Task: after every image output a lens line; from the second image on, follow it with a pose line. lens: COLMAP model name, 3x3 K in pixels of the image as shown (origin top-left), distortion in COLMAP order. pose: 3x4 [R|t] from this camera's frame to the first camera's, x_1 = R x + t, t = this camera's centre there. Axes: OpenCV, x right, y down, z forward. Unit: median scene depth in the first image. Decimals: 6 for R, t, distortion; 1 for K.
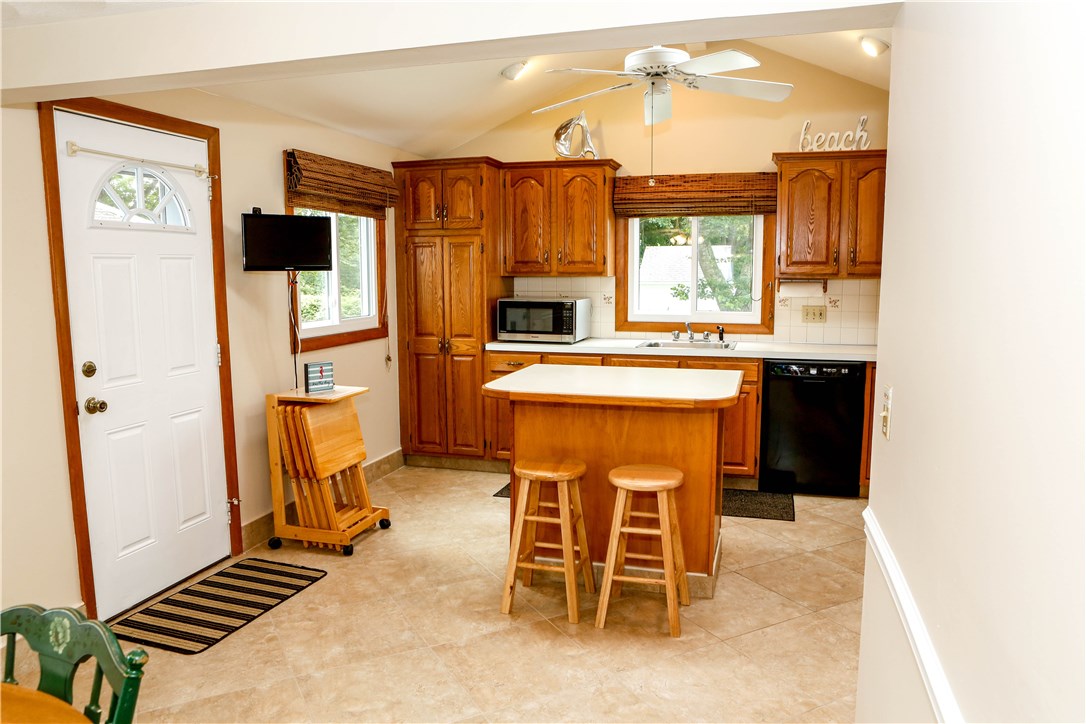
lens RADIAL K [[775.2, 0, 501.1], [0, 775.2, 357.3], [0, 0, 1]] dist [-0.064599, 0.003073]
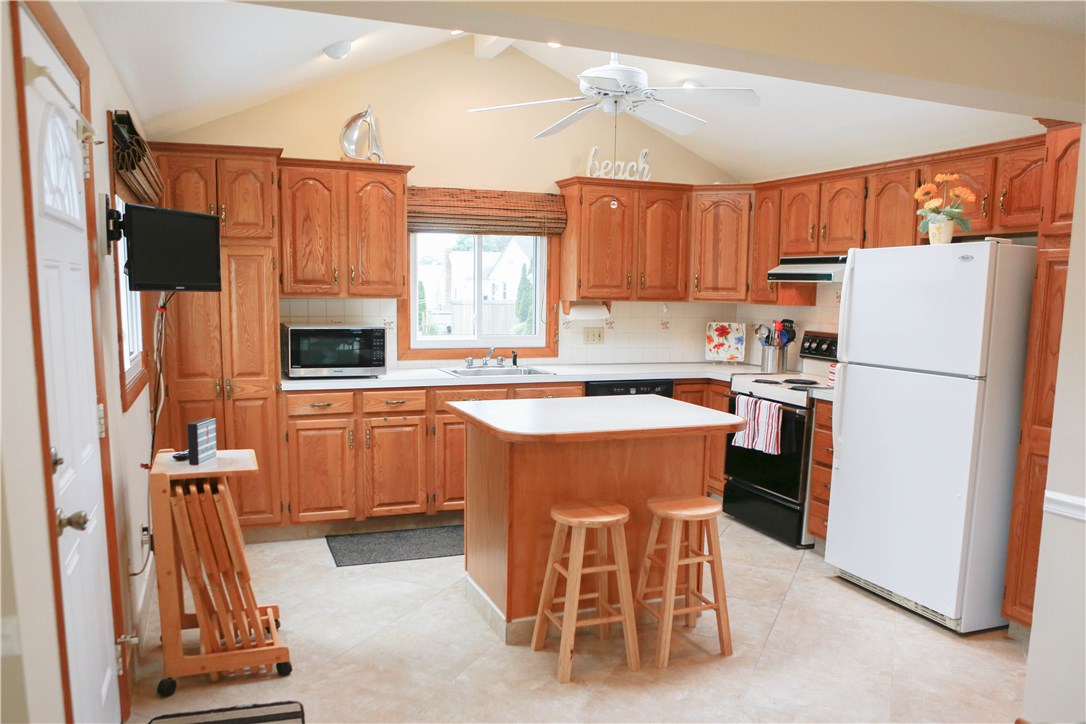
lens RADIAL K [[847.2, 0, 544.4], [0, 847.2, 400.2], [0, 0, 1]] dist [-0.108791, 0.114617]
pose [[0.778436, -0.068732, 0.623950, -0.354934], [0.055651, 0.997630, 0.040465, -0.019591], [-0.625253, 0.003224, 0.780416, 0.154501]]
